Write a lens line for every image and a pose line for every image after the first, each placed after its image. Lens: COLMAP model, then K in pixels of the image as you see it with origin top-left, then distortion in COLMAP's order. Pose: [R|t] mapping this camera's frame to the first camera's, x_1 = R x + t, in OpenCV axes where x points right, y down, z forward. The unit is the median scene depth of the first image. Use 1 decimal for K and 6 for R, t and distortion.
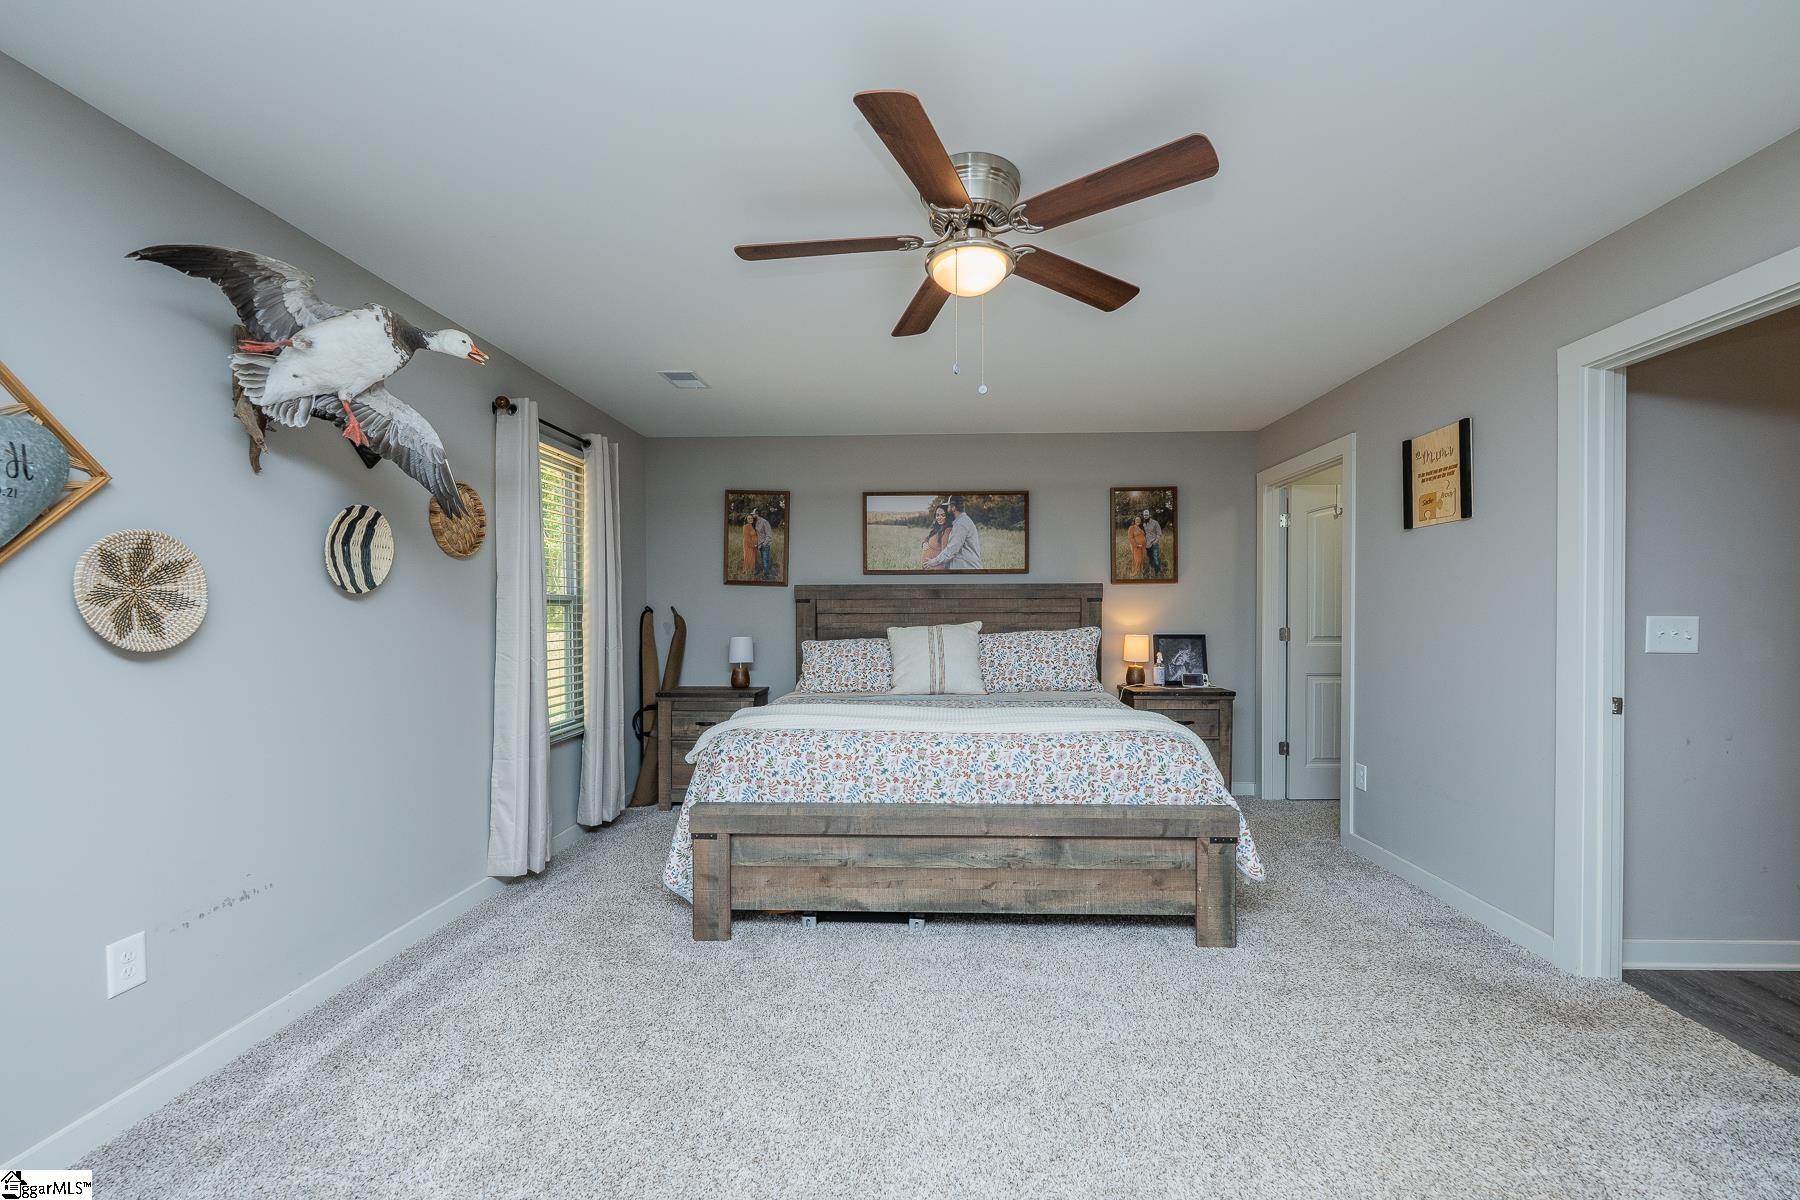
lens RADIAL K [[729.6, 0, 891.4], [0, 729.6, 619.5], [0, 0, 1]] dist [0.000339, -0.000018]
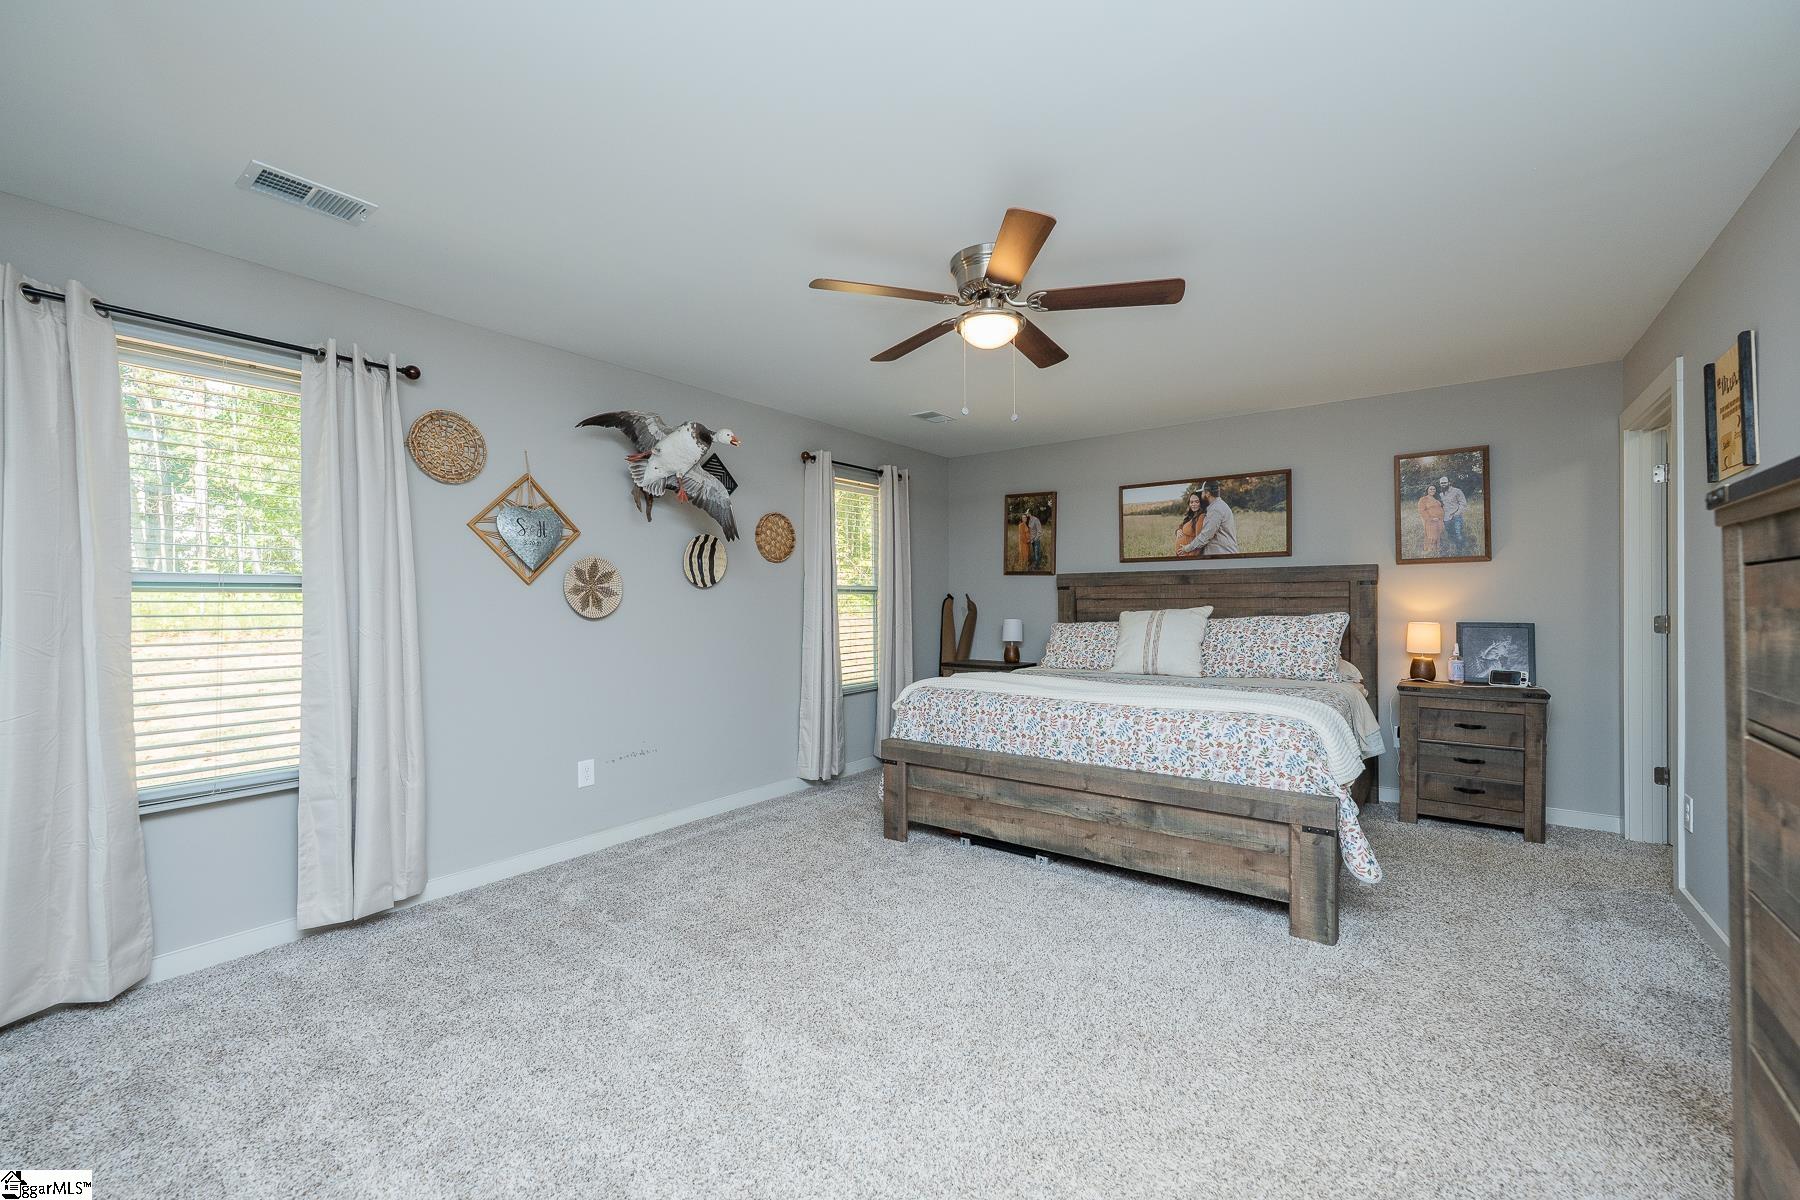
lens RADIAL K [[716.3, 0, 900.0], [0, 716.3, 600.0], [0, 0, 1]] dist [-0.000343, -0.000061]
pose [[0.824303, -0.002975, -0.566141, 0.507533], [-0.002970, 0.999950, -0.009580, 0.007457], [0.566141, 0.009579, 0.824253, -0.091557]]
